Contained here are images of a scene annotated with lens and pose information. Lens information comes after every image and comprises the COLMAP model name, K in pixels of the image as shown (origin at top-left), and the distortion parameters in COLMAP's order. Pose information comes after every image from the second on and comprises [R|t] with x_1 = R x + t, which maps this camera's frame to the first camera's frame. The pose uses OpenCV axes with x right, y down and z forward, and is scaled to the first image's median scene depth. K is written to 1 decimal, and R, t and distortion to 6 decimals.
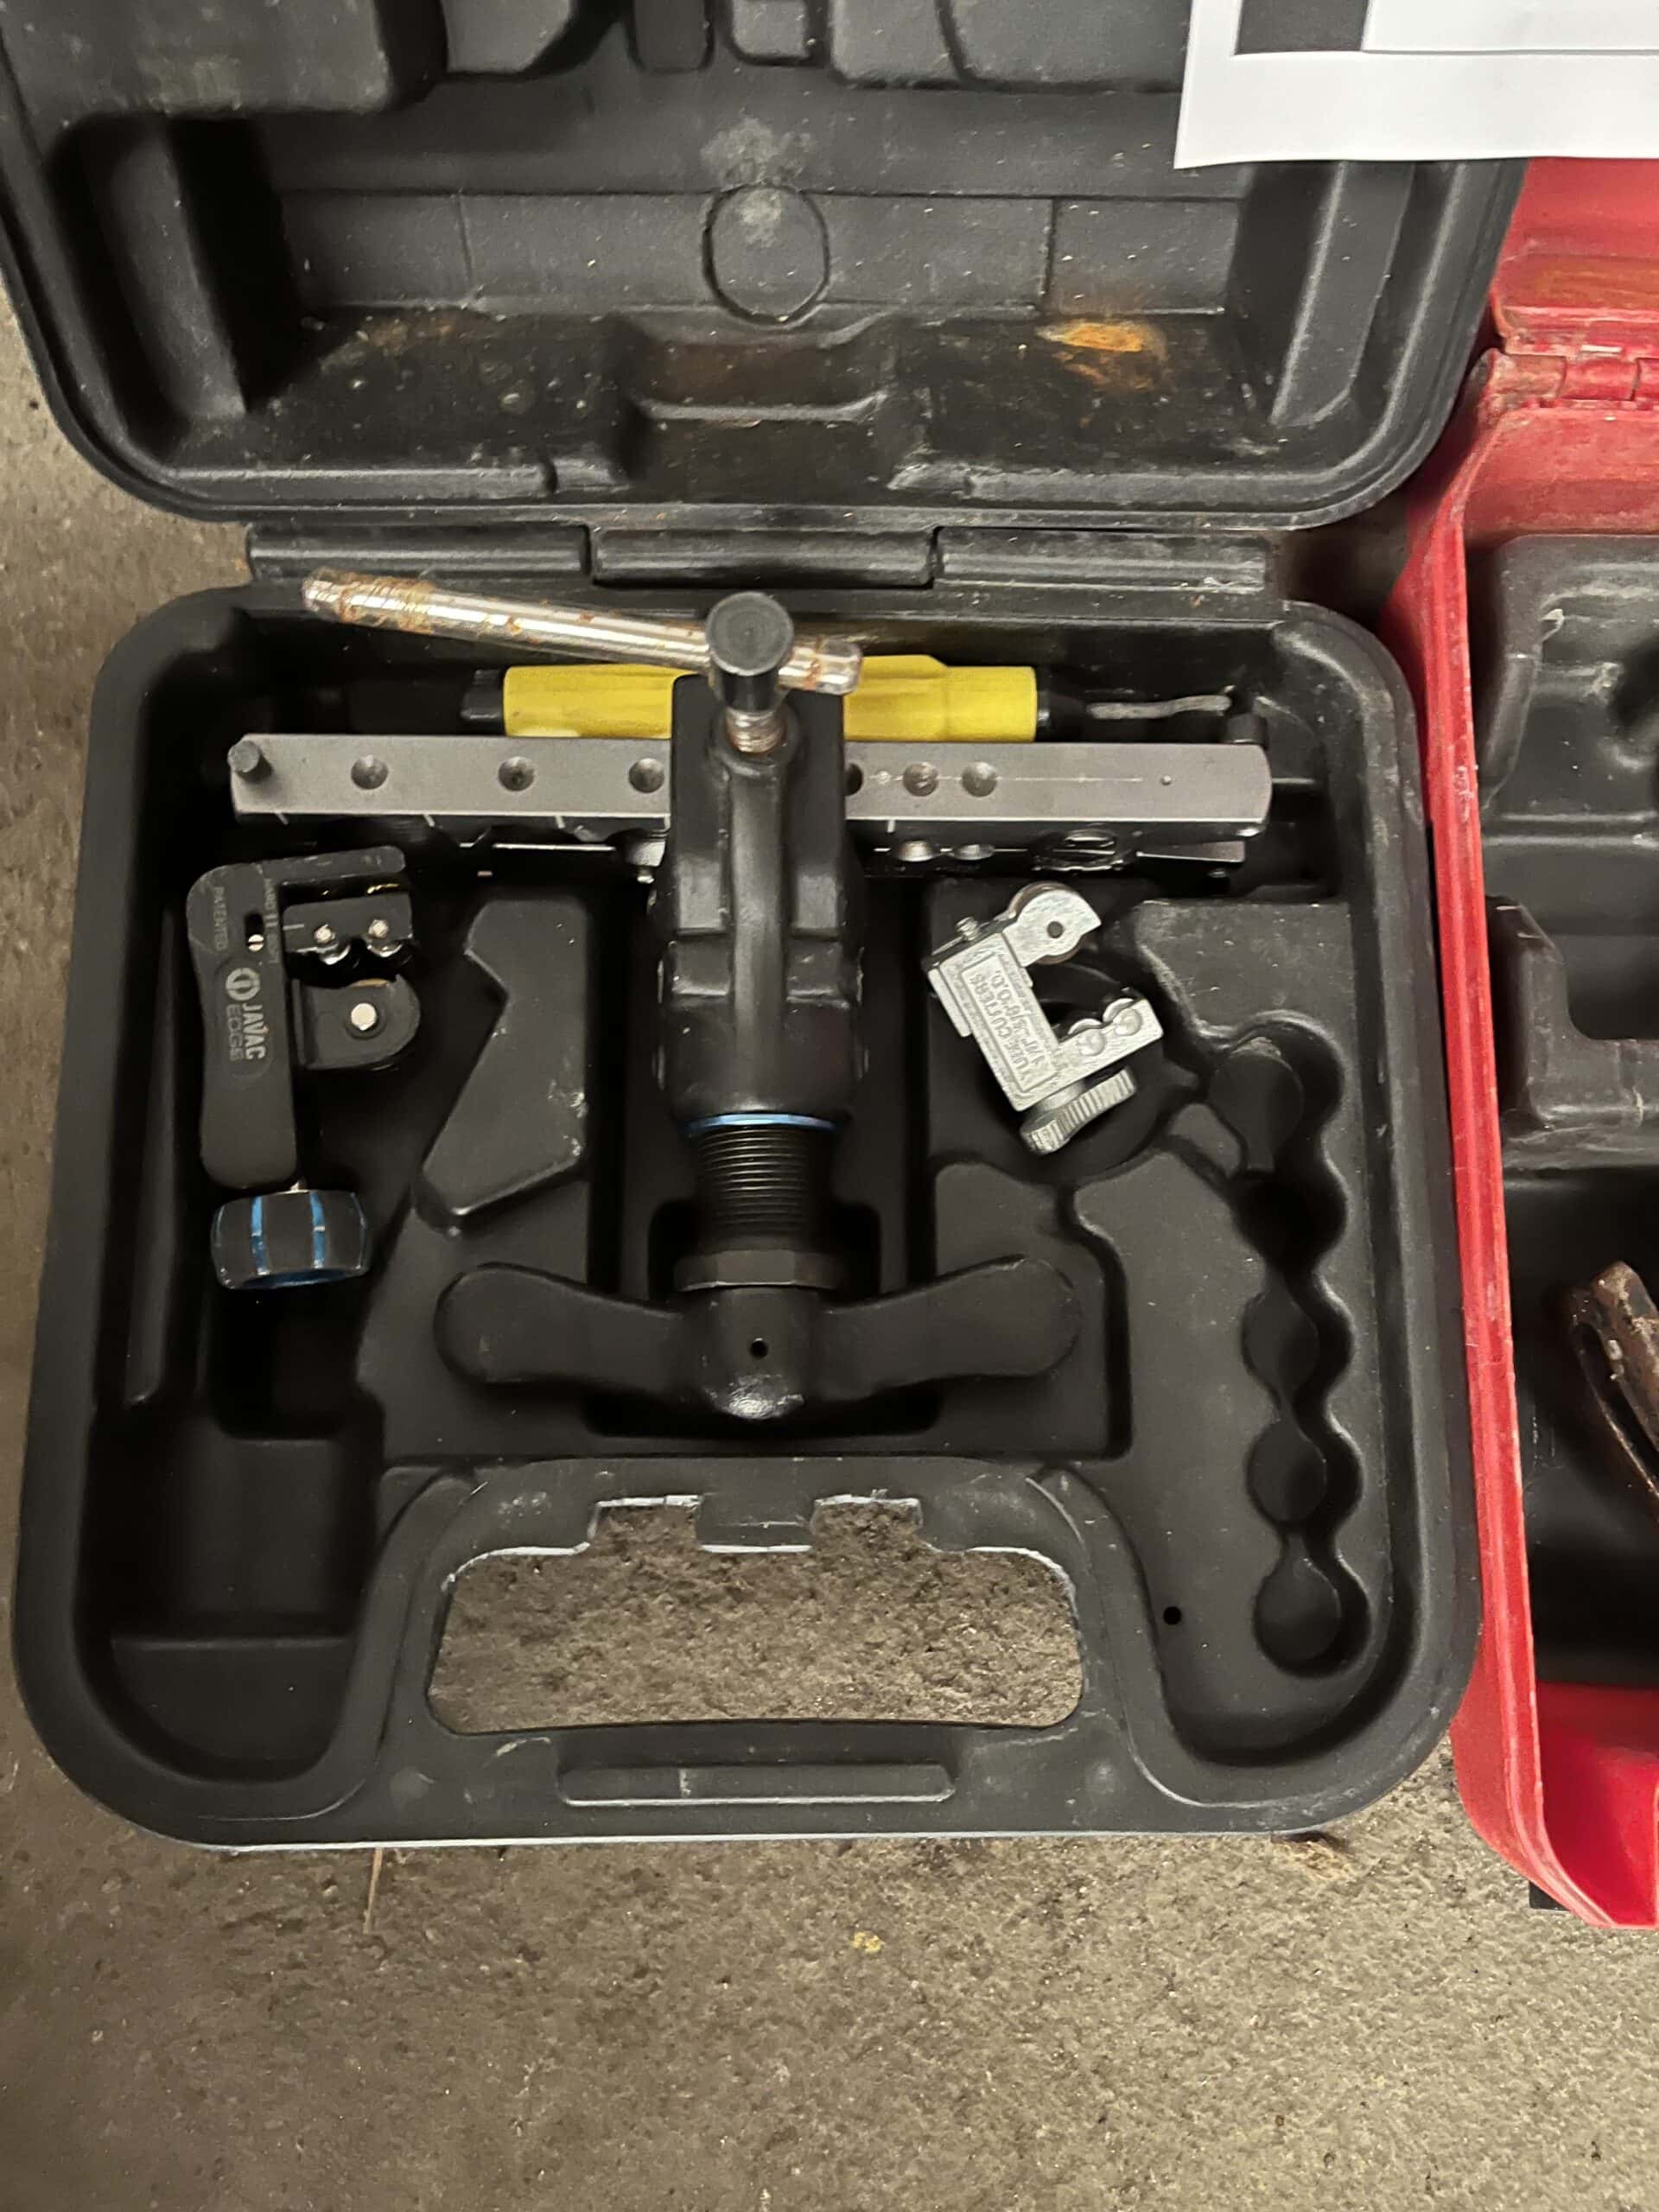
lens RADIAL K [[1679.4, 0, 848.5], [0, 1679.4, 1117.4], [0, 0, 1]] dist [0.056202, -0.093259]
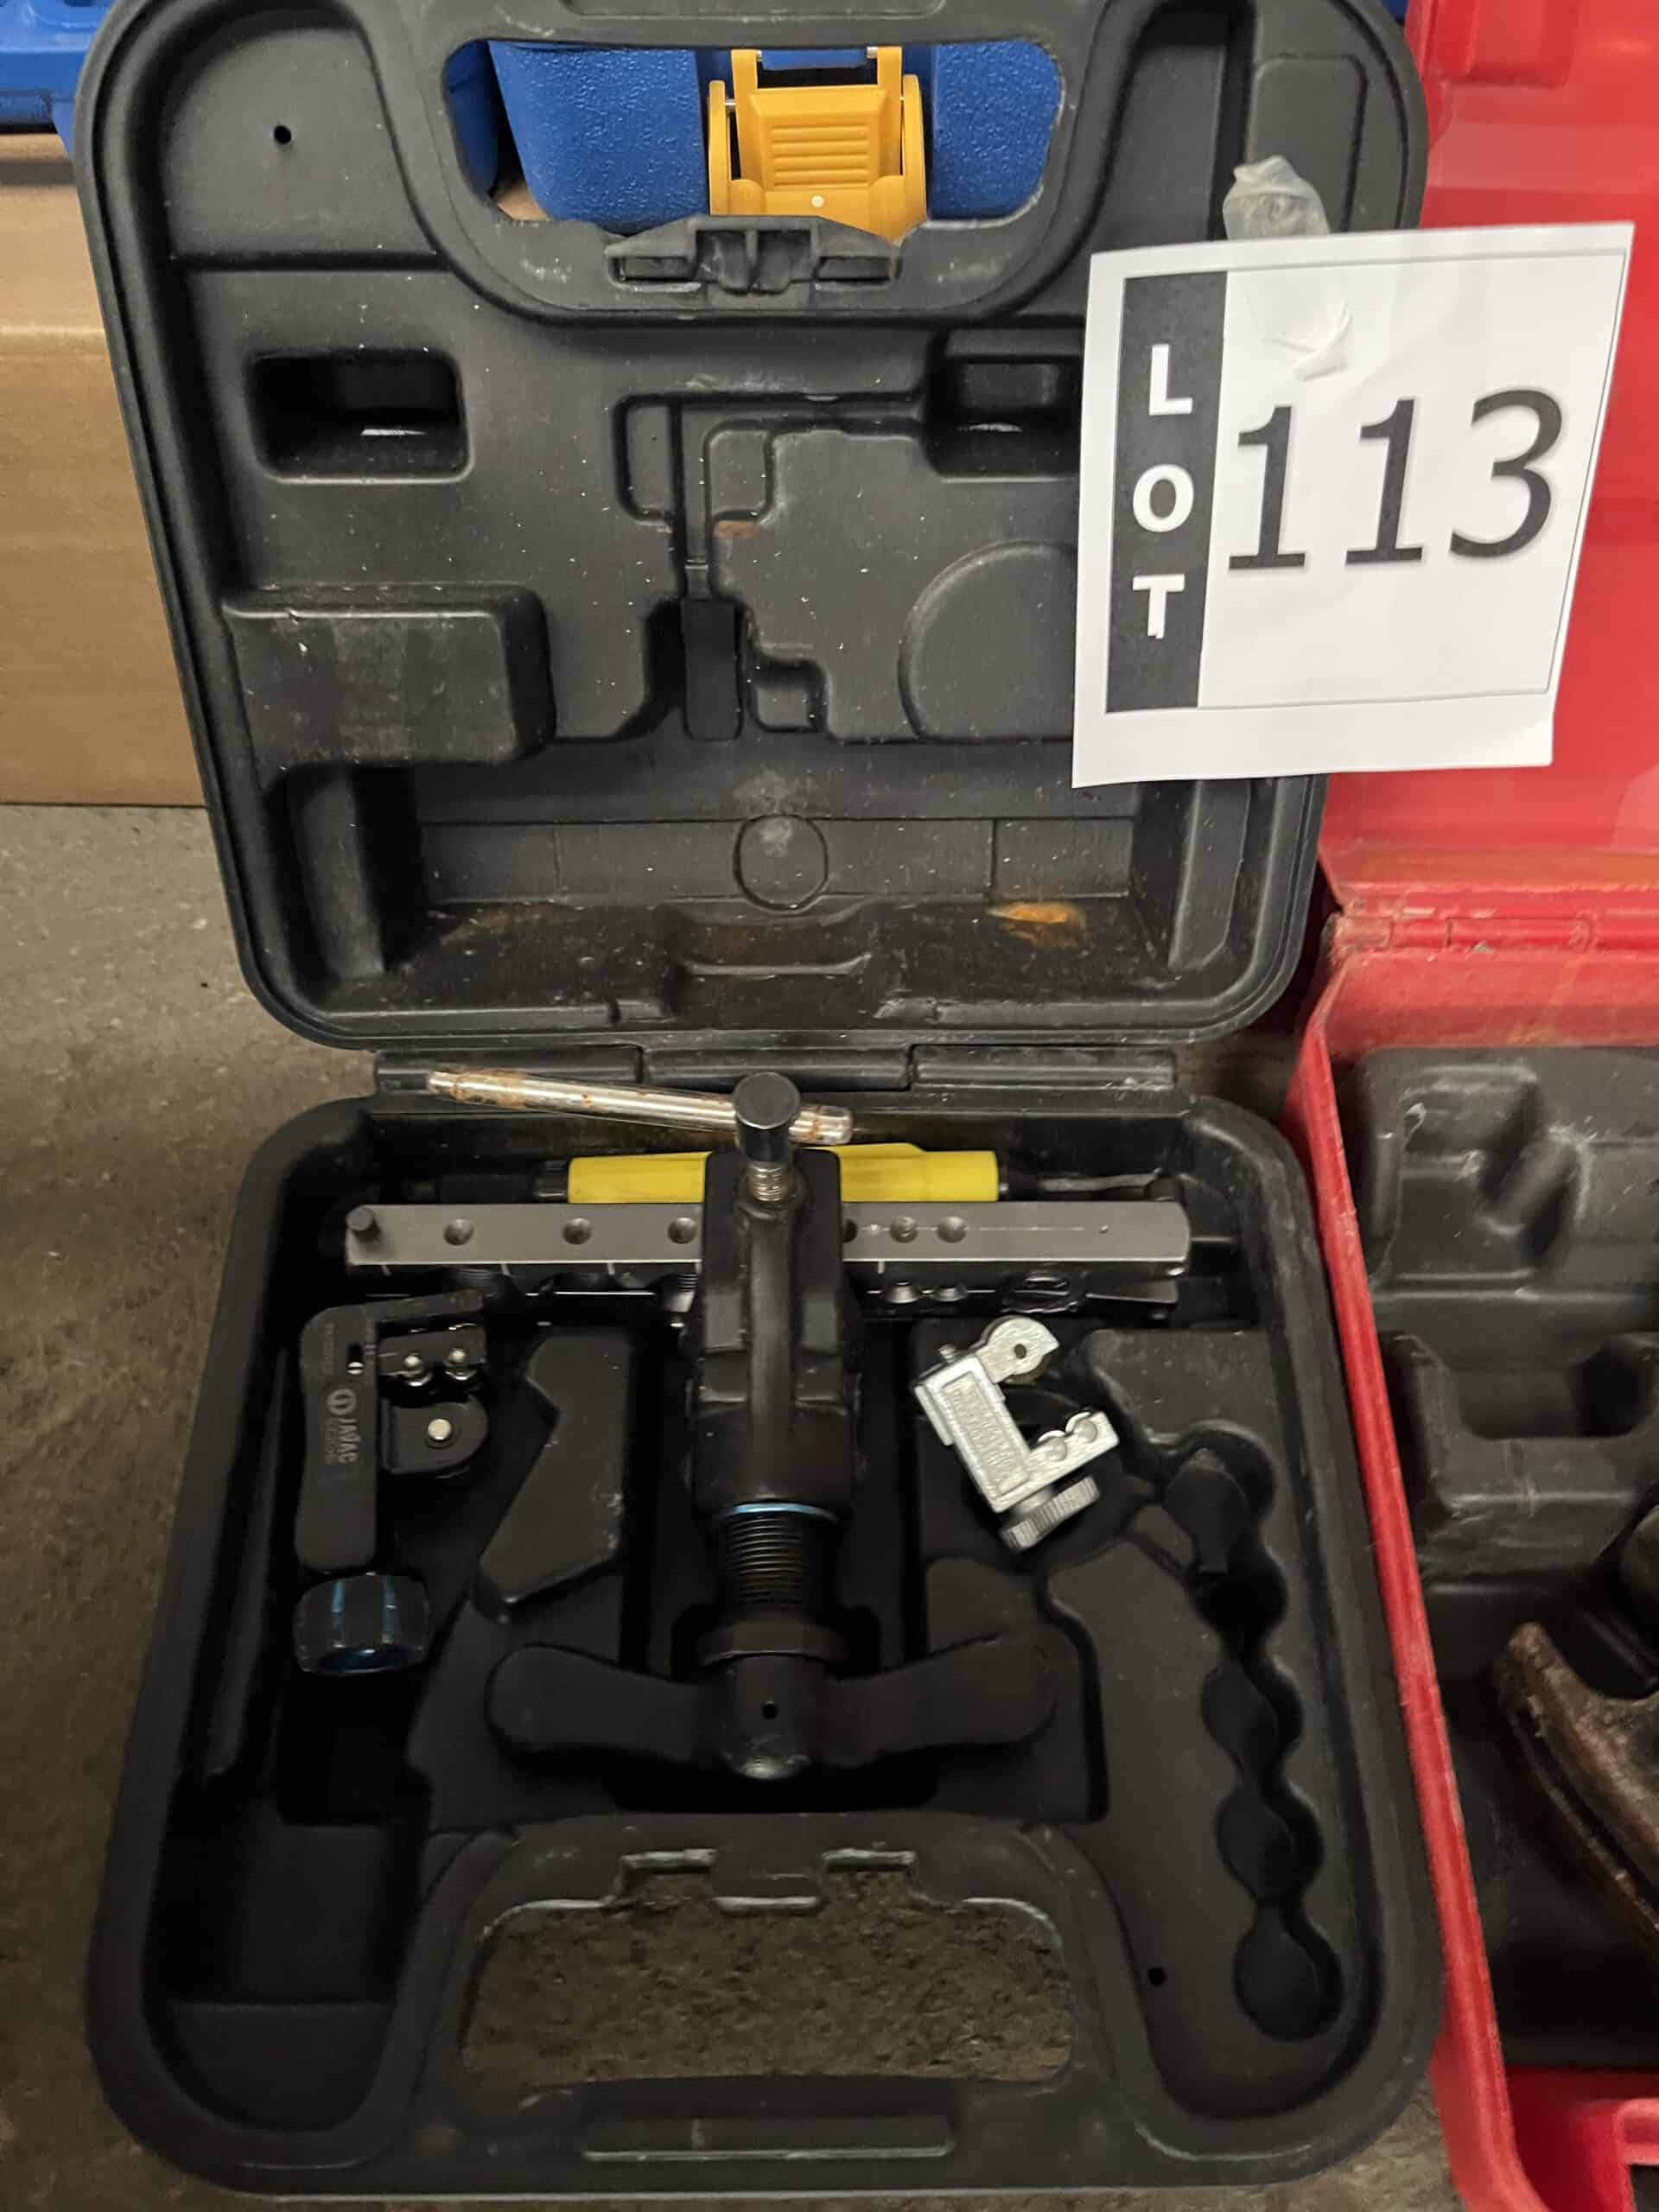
lens RADIAL K [[1679.4, 0, 832.0], [0, 1679.4, 1146.1], [0, 0, 1]] dist [0.056202, -0.093259]
pose [[0.999723, -0.014543, -0.018517, 0.013792], [0.007477, 0.941833, -0.335997, 0.152633], [0.022327, 0.335766, 0.941681, -0.177956]]
